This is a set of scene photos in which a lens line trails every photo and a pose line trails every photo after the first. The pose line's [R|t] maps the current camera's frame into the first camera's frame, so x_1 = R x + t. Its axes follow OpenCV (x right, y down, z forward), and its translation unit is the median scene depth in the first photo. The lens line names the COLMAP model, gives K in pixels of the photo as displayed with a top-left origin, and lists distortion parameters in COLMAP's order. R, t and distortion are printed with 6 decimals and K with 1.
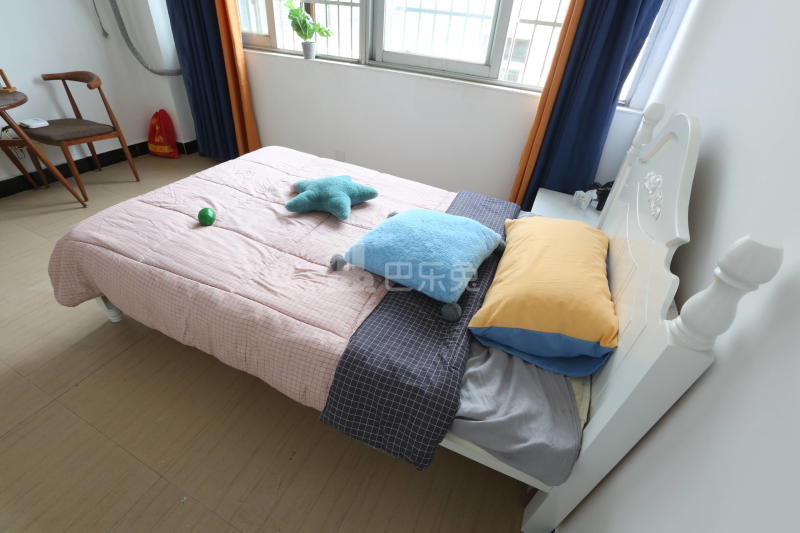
lens RADIAL K [[364.4, 0, 404.5], [0, 364.4, 269.5], [0, 0, 1]] dist [-0.059538, 0.018041]
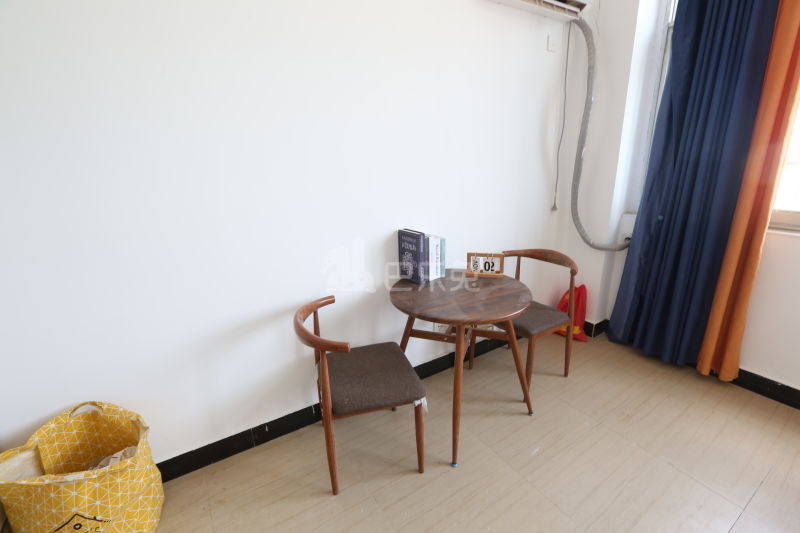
lens RADIAL K [[364.4, 0, 404.5], [0, 364.4, 269.5], [0, 0, 1]] dist [-0.059538, 0.018041]
pose [[0.822814, 0.069531, -0.564042, -1.021618], [-0.263904, 0.925738, -0.270859, -0.259523], [0.503321, 0.371719, 0.780059, 0.178511]]
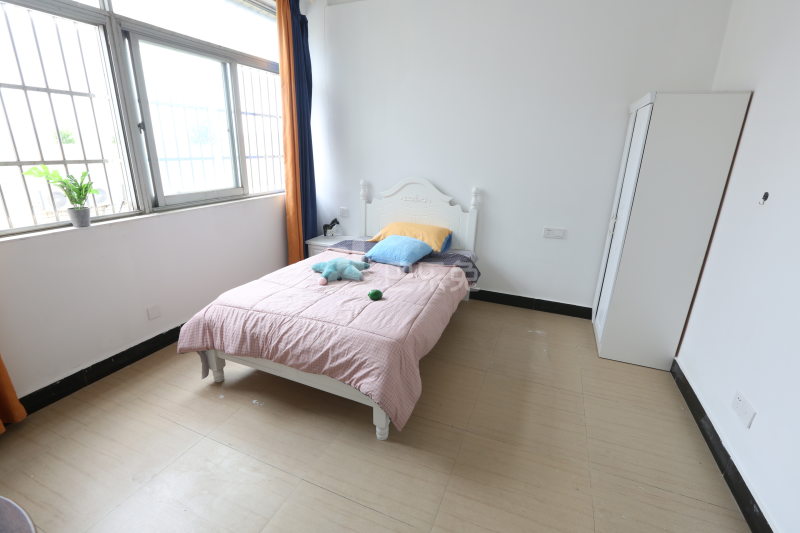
lens RADIAL K [[364.4, 0, 404.5], [0, 364.4, 269.5], [0, 0, 1]] dist [-0.059538, 0.018041]
pose [[-0.049625, -0.384780, 0.921673, -1.597509], [0.570364, 0.746620, 0.342408, -0.563536], [-0.819892, 0.542681, 0.182413, 0.475747]]
